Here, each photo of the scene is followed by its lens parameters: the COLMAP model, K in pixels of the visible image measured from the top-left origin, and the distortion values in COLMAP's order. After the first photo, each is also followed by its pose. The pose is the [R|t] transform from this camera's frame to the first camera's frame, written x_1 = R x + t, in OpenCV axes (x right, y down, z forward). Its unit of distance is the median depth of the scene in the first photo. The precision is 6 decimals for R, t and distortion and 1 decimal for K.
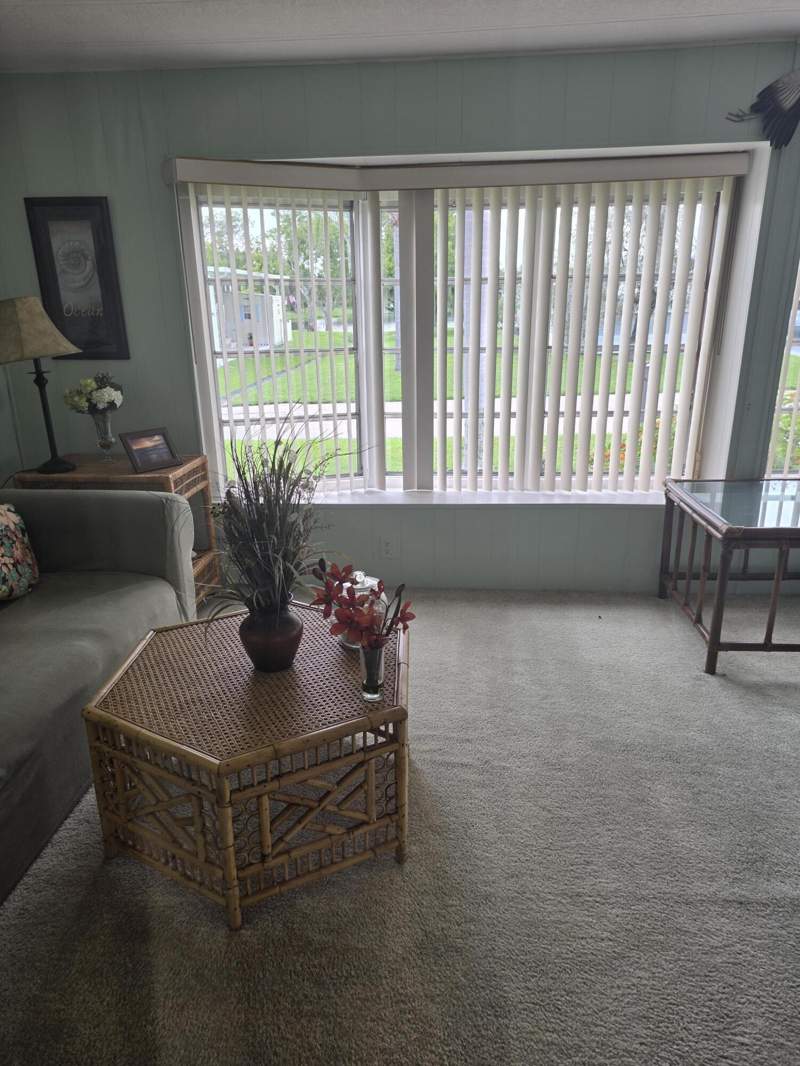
lens RADIAL K [[718.0, 0, 392.5], [0, 718.0, 537.7], [0, 0, 1]] dist [0.076042, -0.051861]
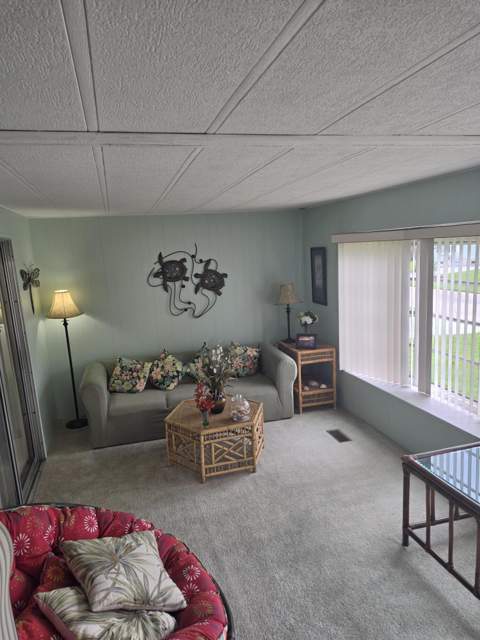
lens RADIAL K [[431.0, 0, 235.5], [0, 431.0, 322.8], [0, 0, 1]] dist [0.076042, -0.051861]
pose [[0.310387, 0.163327, -0.936474, 1.027412], [-0.250056, 0.964464, 0.085329, -0.253532], [0.917132, 0.207686, 0.340198, 0.222654]]
